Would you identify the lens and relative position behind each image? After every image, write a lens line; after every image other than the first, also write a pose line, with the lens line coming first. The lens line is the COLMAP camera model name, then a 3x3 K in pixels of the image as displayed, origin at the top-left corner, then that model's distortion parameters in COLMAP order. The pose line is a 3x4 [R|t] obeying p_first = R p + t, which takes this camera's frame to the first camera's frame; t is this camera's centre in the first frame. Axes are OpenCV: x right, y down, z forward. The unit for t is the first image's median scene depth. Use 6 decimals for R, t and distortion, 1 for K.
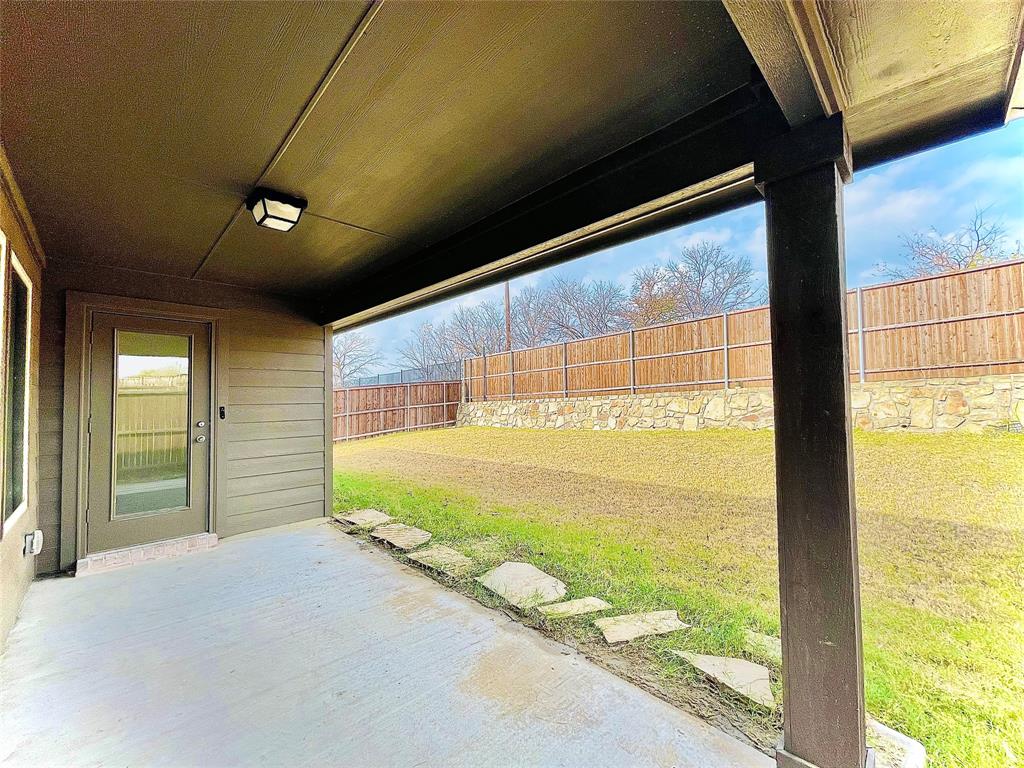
lens RADIAL K [[414.2, 0, 510.4], [0, 414.2, 386.4], [0, 0, 1]] dist [0.002396, 0.000697]
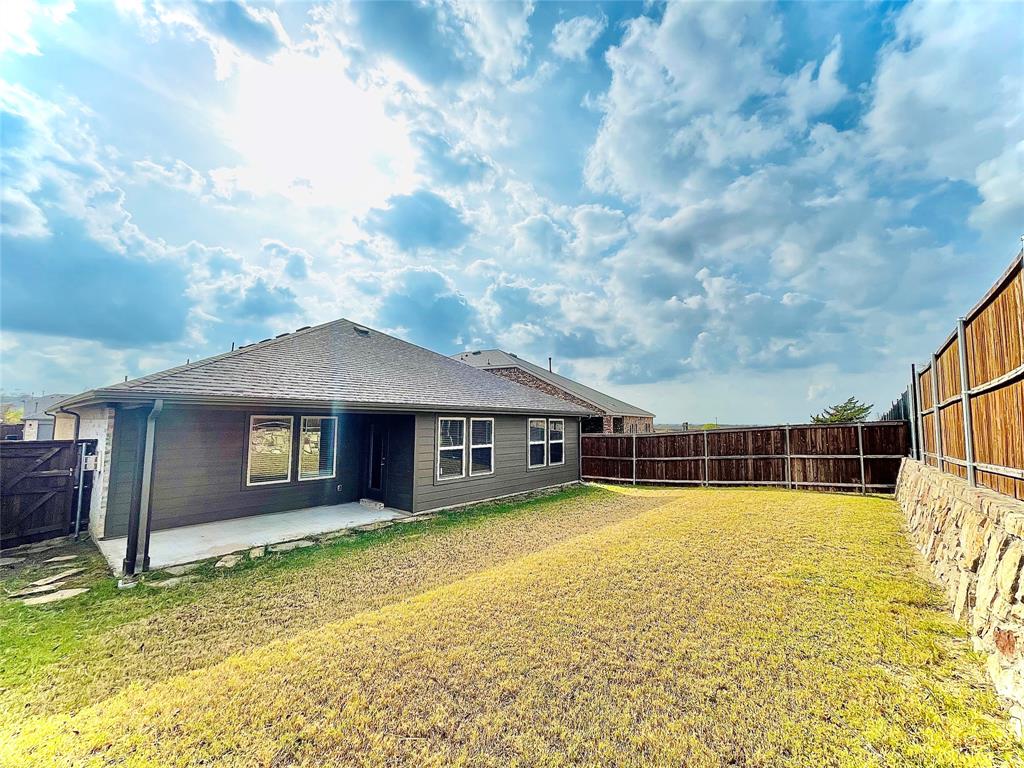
lens RADIAL K [[414.2, 0, 505.1], [0, 414.2, 388.1], [0, 0, 1]] dist [0.002396, 0.000697]
pose [[0.058936, -0.060883, -0.996403, 0.495715], [0.029143, 0.997818, -0.059245, -0.046693], [0.997836, -0.025546, 0.060582, 0.418113]]
